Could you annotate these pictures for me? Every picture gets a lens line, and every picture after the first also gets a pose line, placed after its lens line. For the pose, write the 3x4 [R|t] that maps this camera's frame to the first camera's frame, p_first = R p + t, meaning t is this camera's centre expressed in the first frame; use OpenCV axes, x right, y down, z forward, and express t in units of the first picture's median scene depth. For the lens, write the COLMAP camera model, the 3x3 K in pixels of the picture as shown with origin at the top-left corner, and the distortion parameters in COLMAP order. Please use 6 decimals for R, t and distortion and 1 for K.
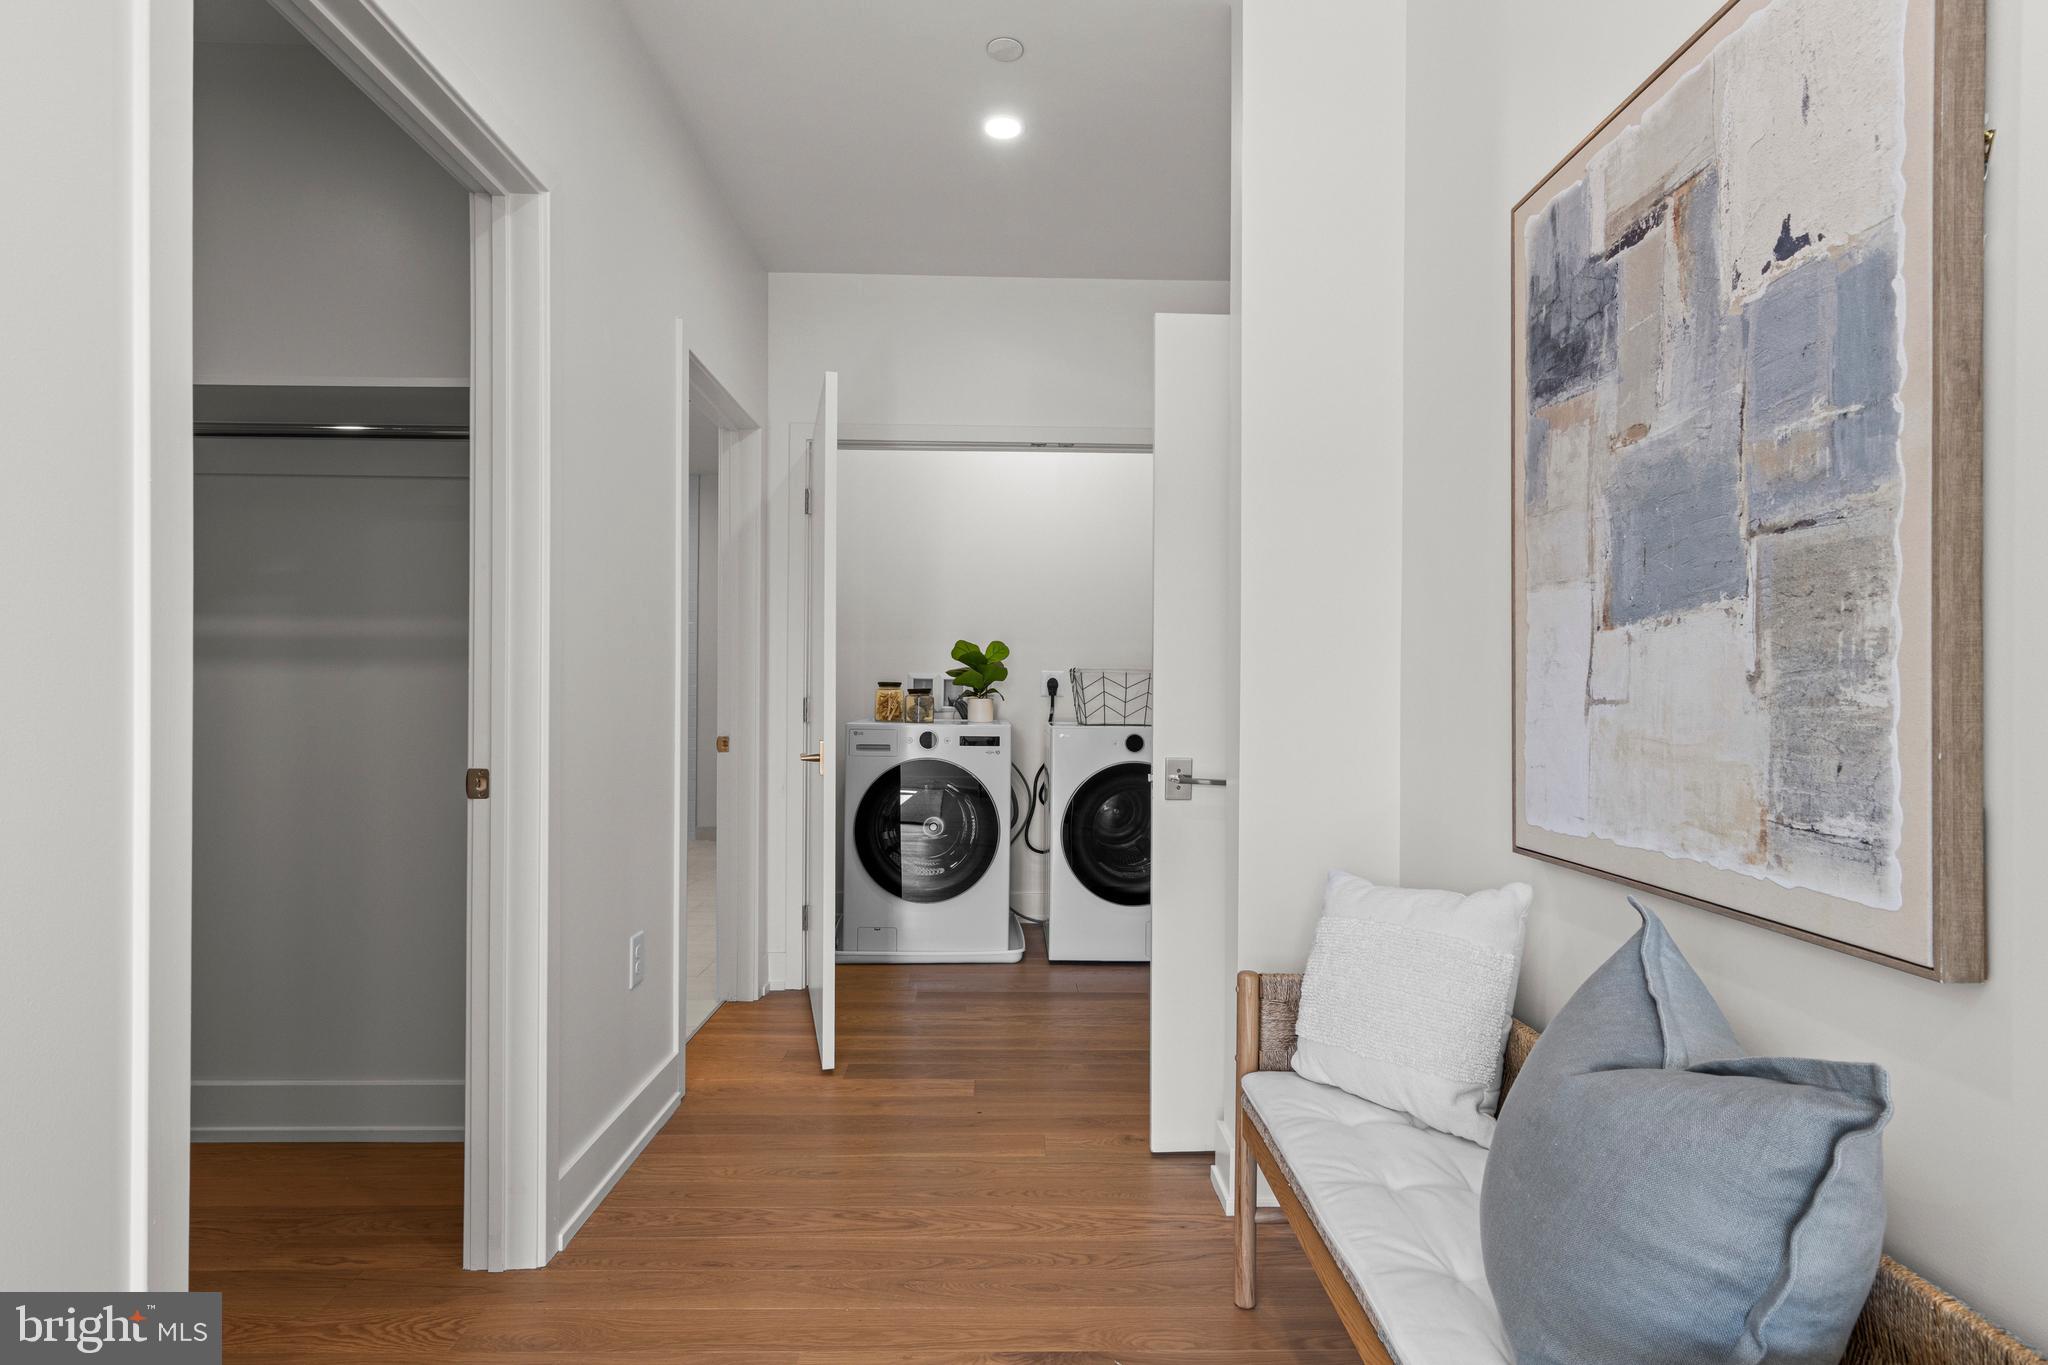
lens RADIAL K [[1045.7, 0, 1021.1], [0, 1045.7, 684.3], [0, 0, 1]] dist [0.011124, -0.001138]
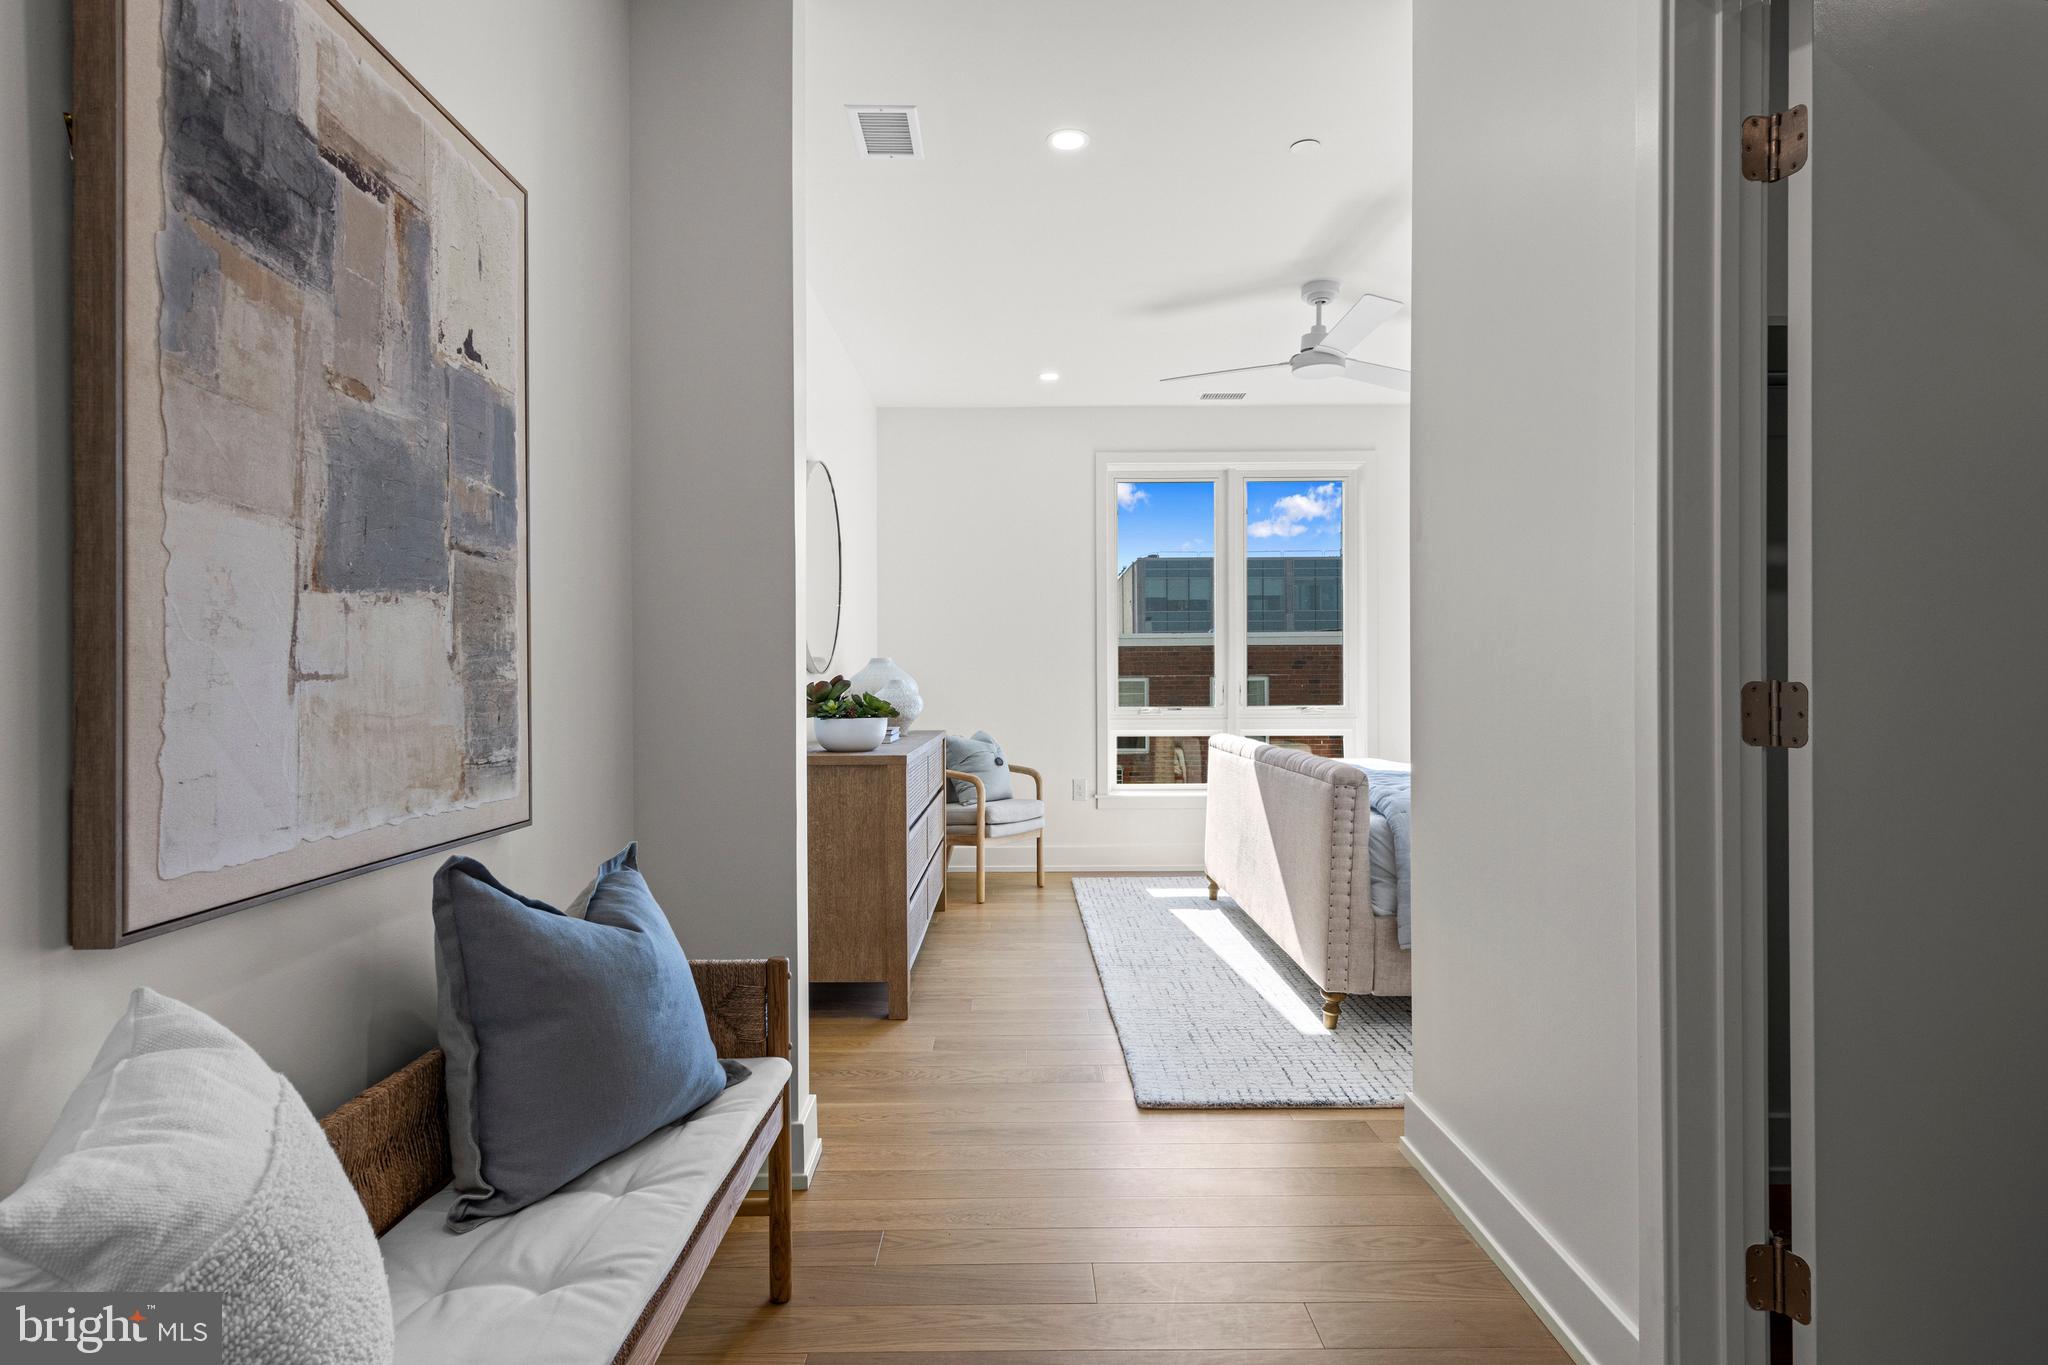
lens RADIAL K [[1047.7, 0, 1023.7], [0, 1047.7, 688.5], [0, 0, 1]] dist [0.003391, -0.000302]
pose [[-0.999892, -0.003196, 0.014347, -0.022050], [-0.003250, 0.999988, -0.003727, 0.028059], [-0.014335, -0.003773, -0.999890, 1.883636]]
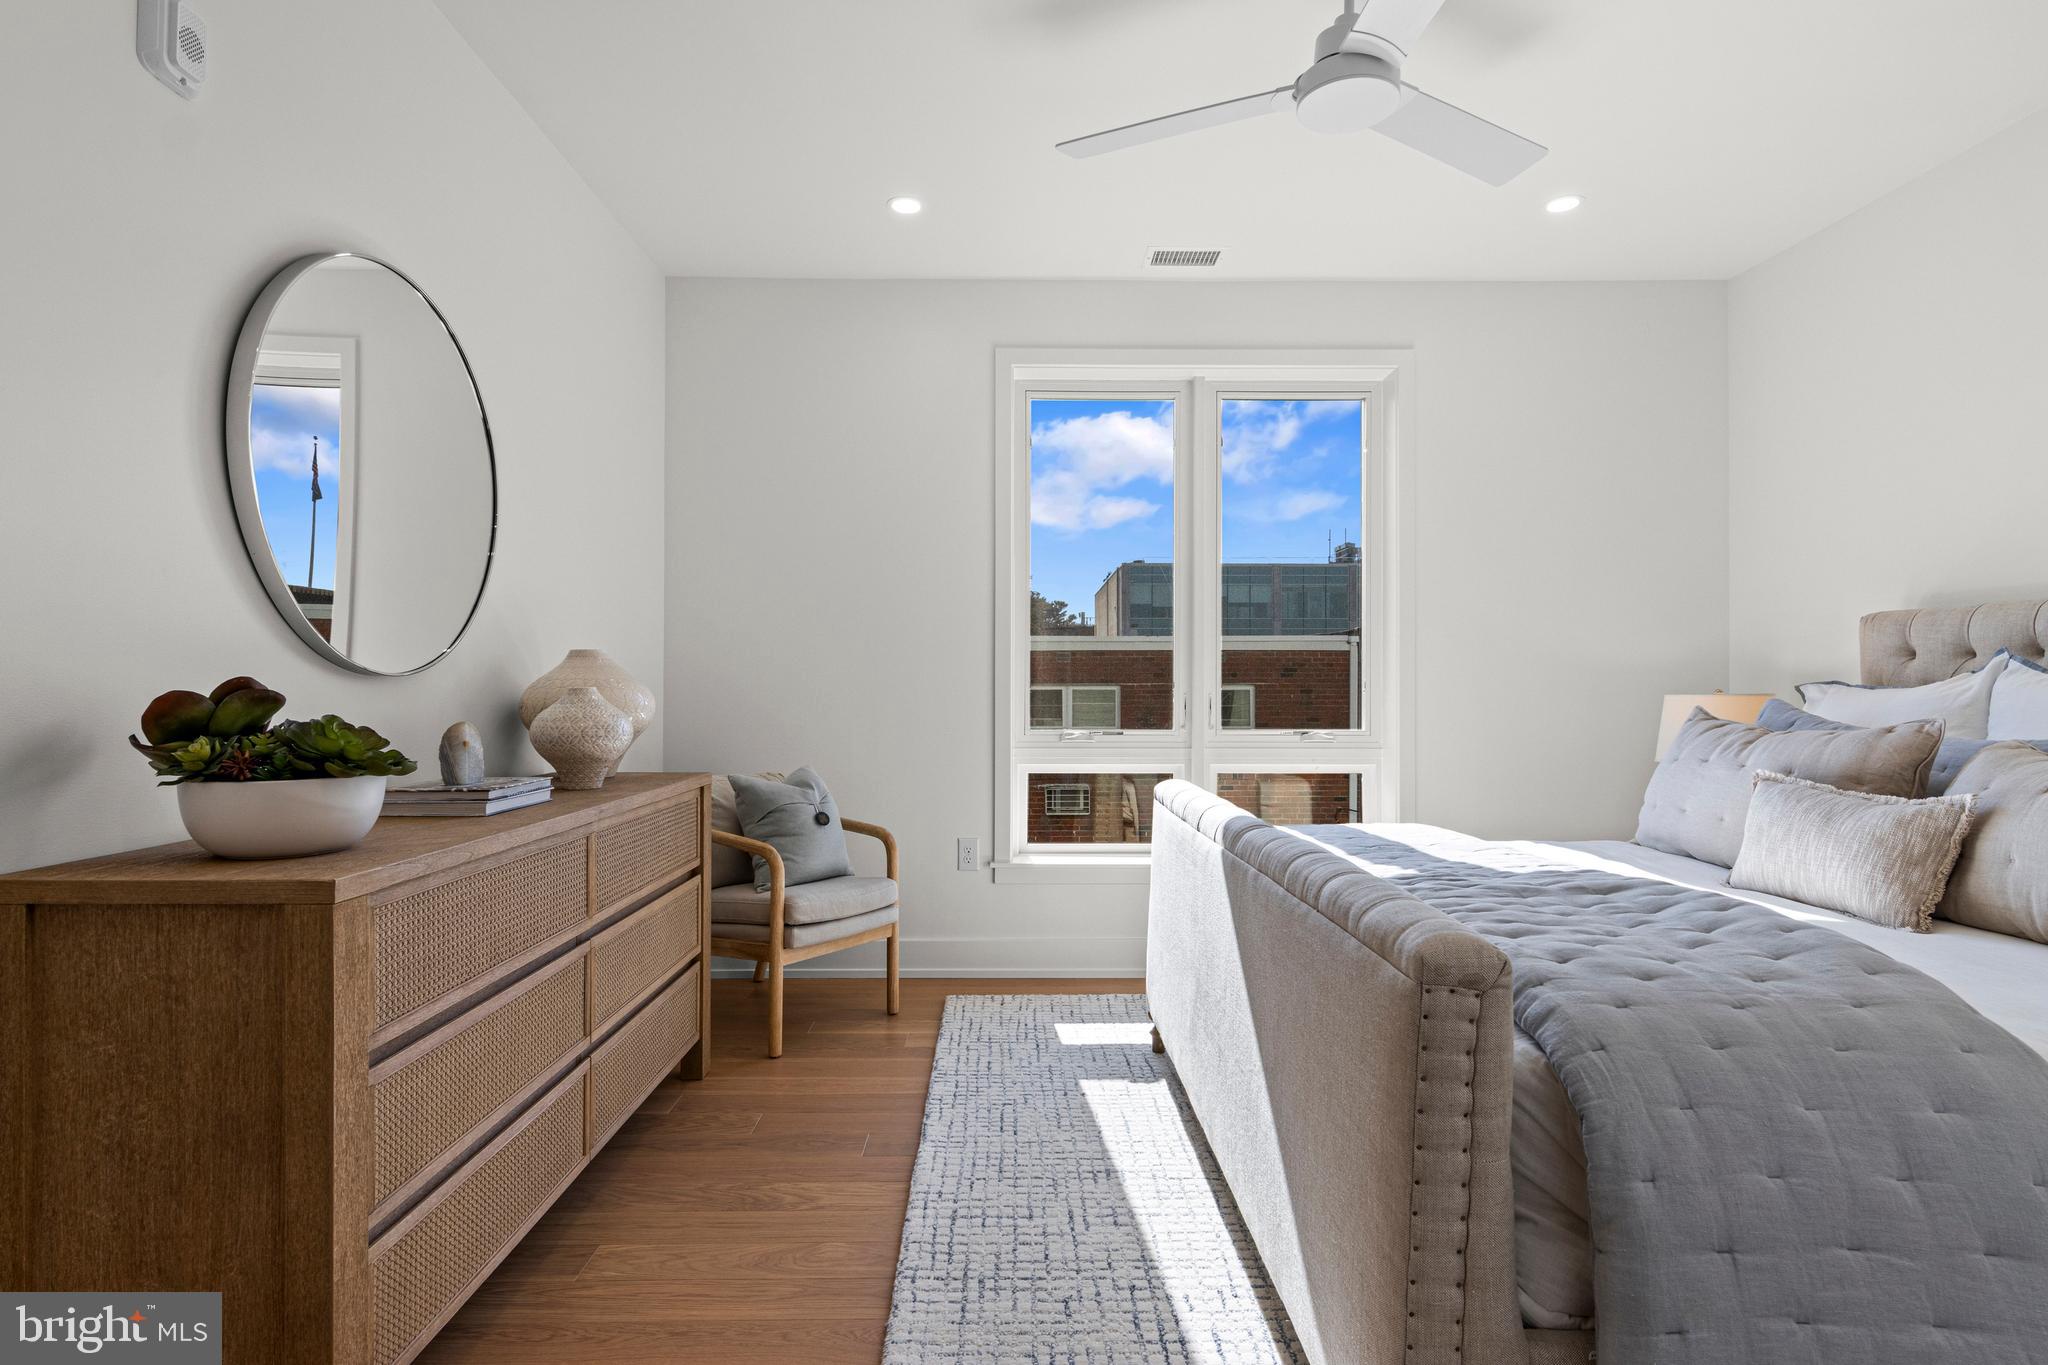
lens RADIAL K [[1045.7, 0, 1021.1], [0, 1045.7, 684.3], [0, 0, 1]] dist [0.011124, -0.001138]
pose [[-0.999944, -0.009107, 0.005397, -0.130408], [-0.009185, 0.999851, -0.014592, 0.020062], [-0.005263, -0.014640, -0.999879, 1.403212]]
